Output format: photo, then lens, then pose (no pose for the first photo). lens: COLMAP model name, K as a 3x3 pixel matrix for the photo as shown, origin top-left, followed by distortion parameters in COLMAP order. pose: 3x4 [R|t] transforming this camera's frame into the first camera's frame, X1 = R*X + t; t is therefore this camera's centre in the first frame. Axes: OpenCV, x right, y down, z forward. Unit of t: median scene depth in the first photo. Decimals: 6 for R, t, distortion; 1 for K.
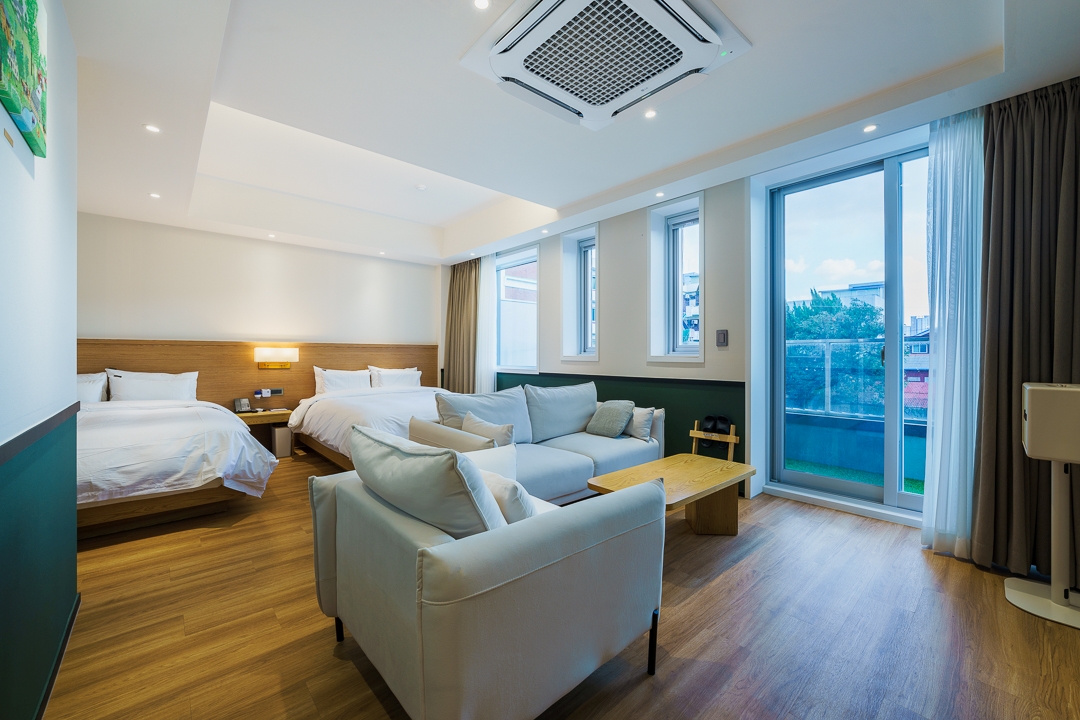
lens RADIAL K [[428.5, 0, 553.5], [0, 428.5, 358.6], [0, 0, 1]] dist [-0.008296, 0.001207]
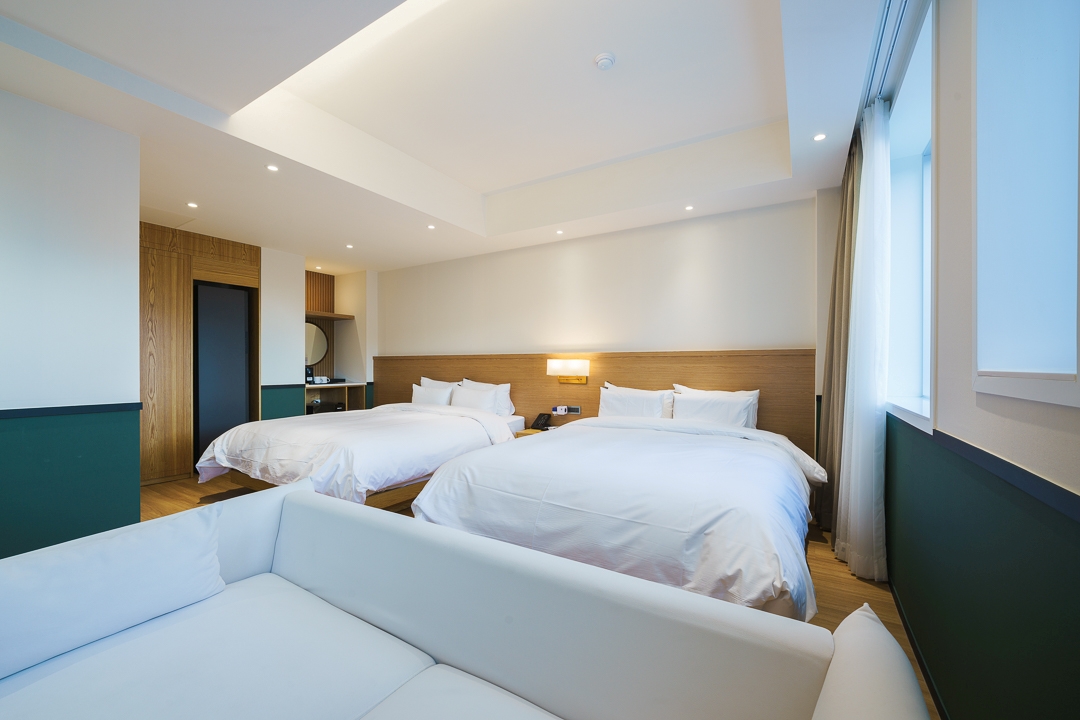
lens RADIAL K [[428.5, 0, 560.9], [0, 428.5, 370.9], [0, 0, 1]] dist [-0.008296, 0.001207]
pose [[0.275112, 0.006233, -0.961392, 0.208212], [-0.011368, 0.999930, 0.003230, -0.005383], [0.961345, 0.010041, 0.275164, 0.828627]]
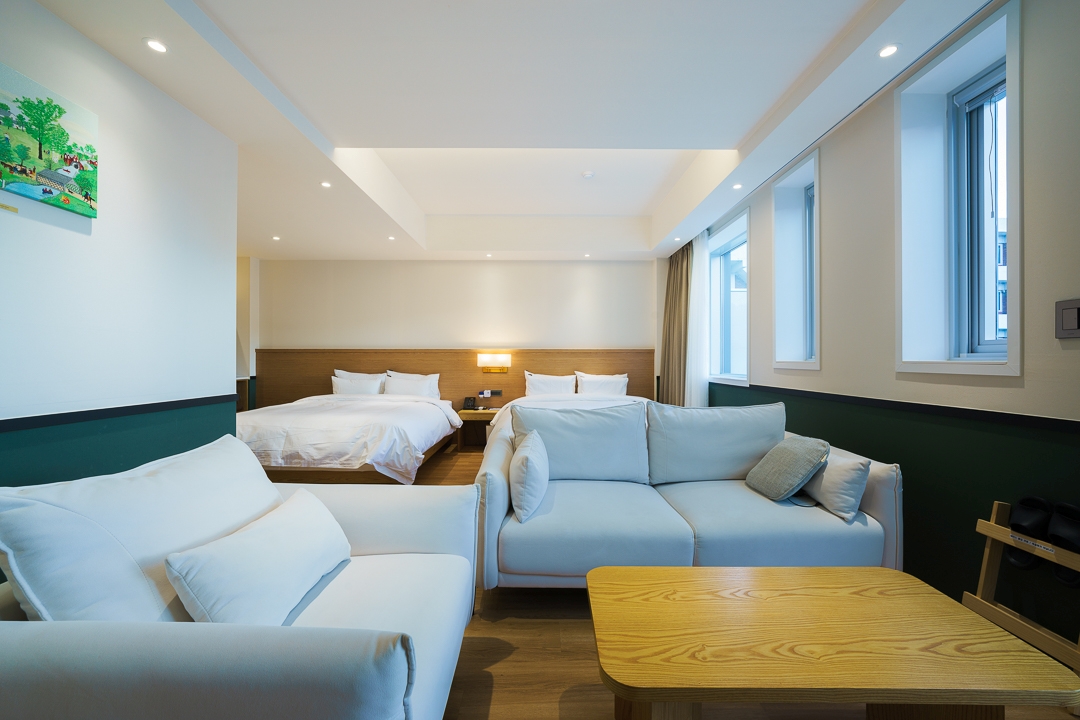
lens RADIAL K [[428.5, 0, 550.9], [0, 428.5, 361.2], [0, 0, 1]] dist [-0.008296, 0.001207]
pose [[0.739643, 0.000235, -0.673000, 0.248552], [-0.005417, 0.999970, -0.005603, -0.000956], [0.672978, 0.007790, 0.739621, 0.292560]]
